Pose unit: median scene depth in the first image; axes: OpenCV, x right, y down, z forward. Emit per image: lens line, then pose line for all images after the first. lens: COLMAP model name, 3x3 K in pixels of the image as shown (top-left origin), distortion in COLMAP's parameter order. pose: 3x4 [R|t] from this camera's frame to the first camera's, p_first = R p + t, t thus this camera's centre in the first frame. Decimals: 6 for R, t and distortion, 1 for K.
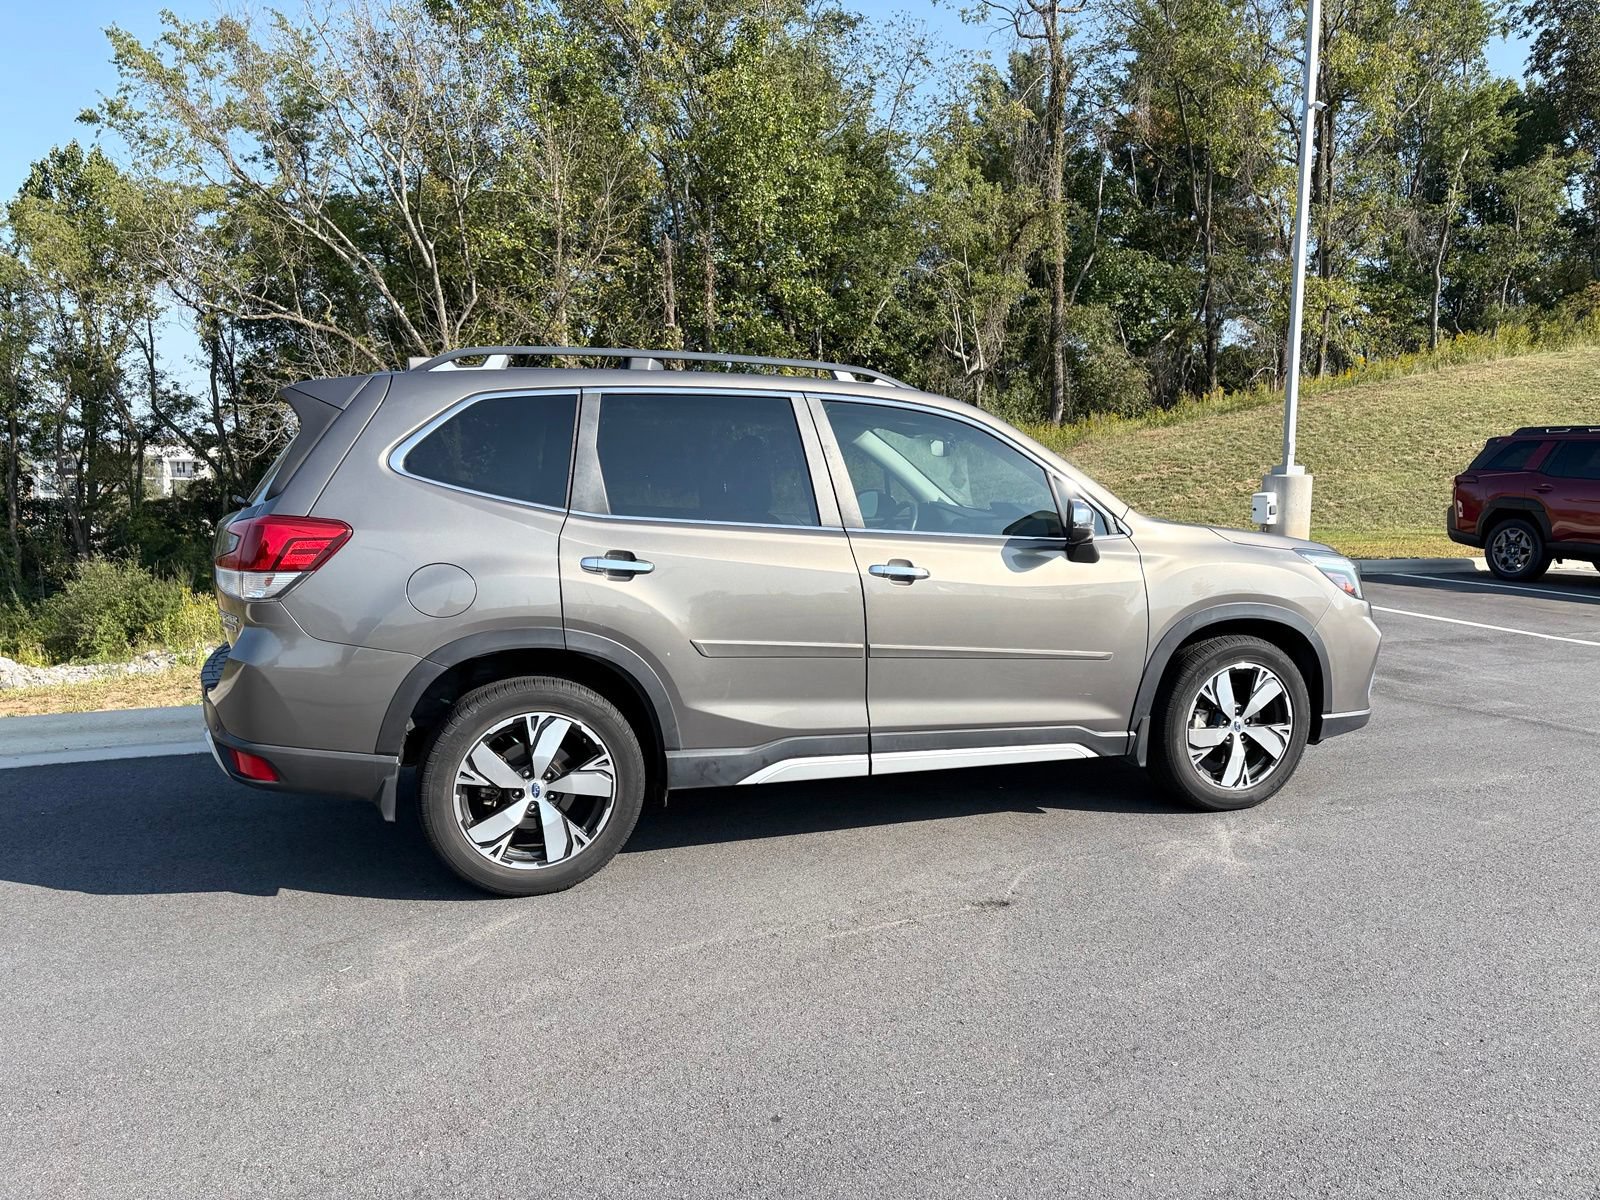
lens RADIAL K [[1221.9, 0, 800.0], [0, 1221.9, 600.0], [0, 0, 1]] dist [0.061583, -0.055001]
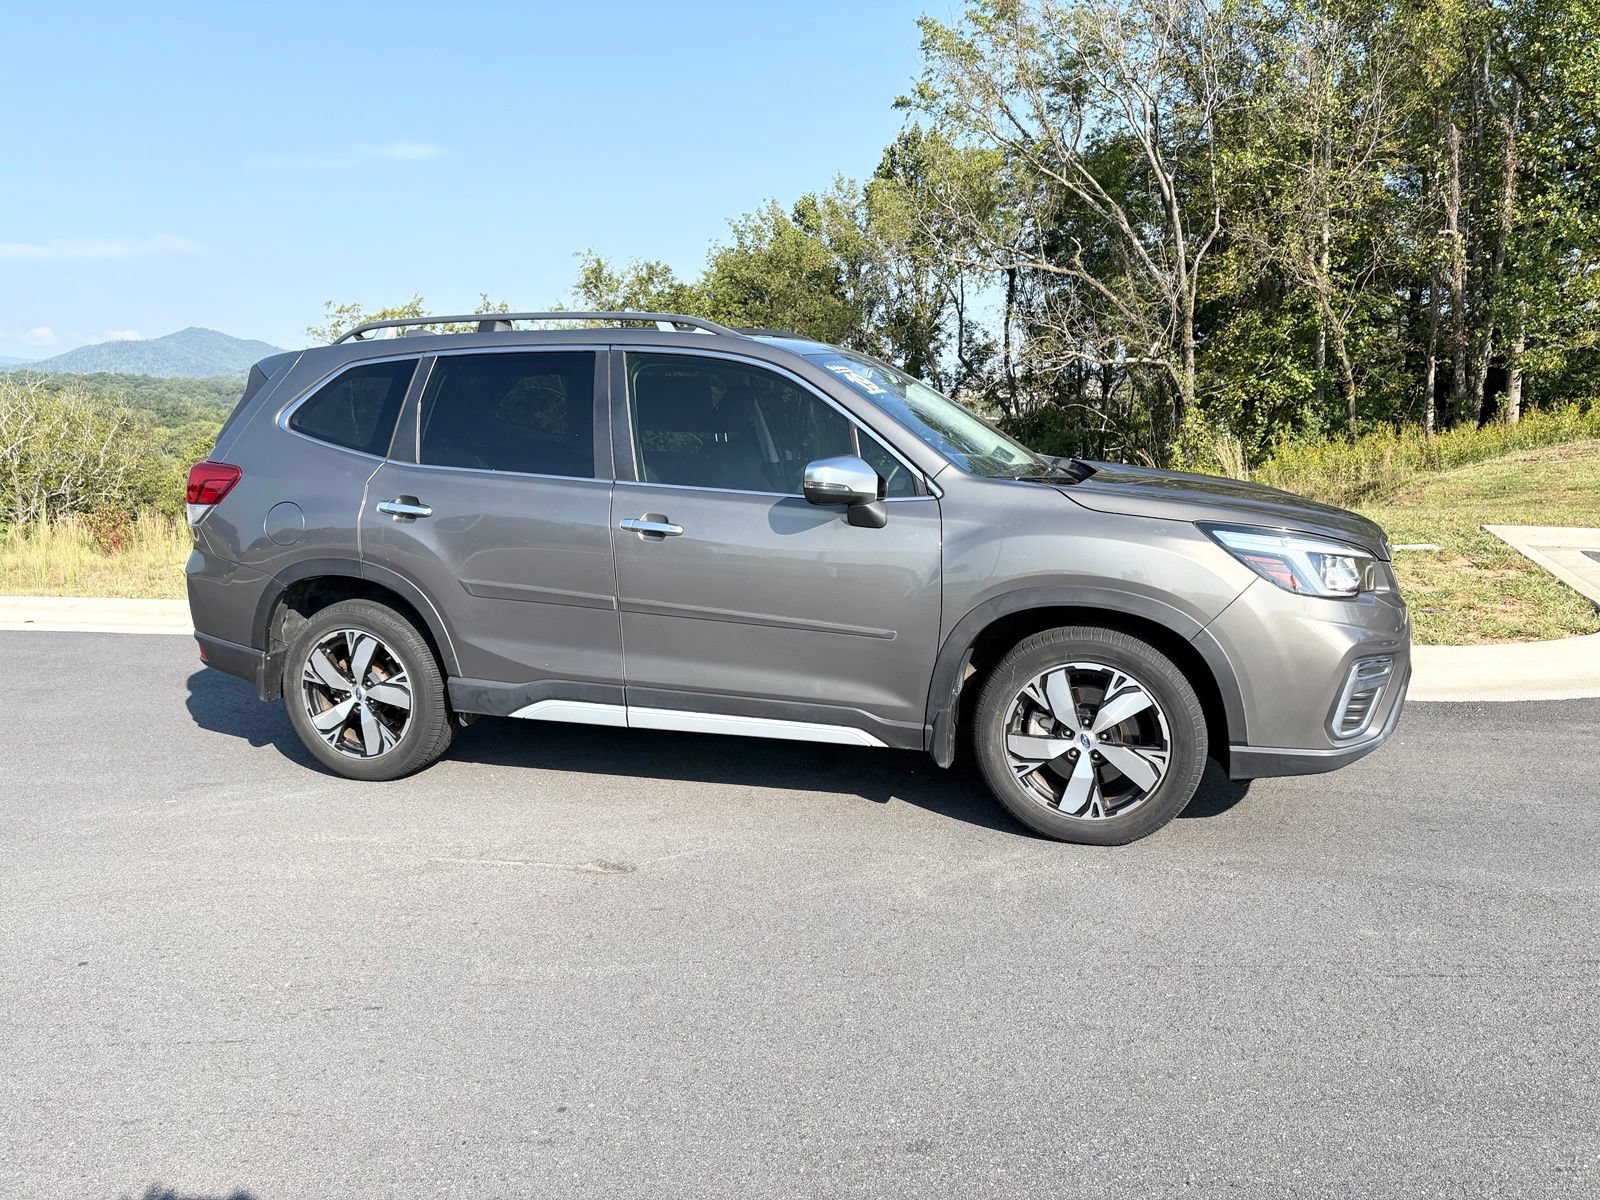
lens RADIAL K [[1232.4, 0, 800.0], [0, 1232.4, 600.0], [0, 0, 1]] dist [0.040721, -0.042117]
pose [[0.782698, 0.082802, -0.616870, 0.696124], [-0.051778, 0.996338, 0.068041, -0.033456], [0.620244, -0.021315, 0.784119, 0.258155]]
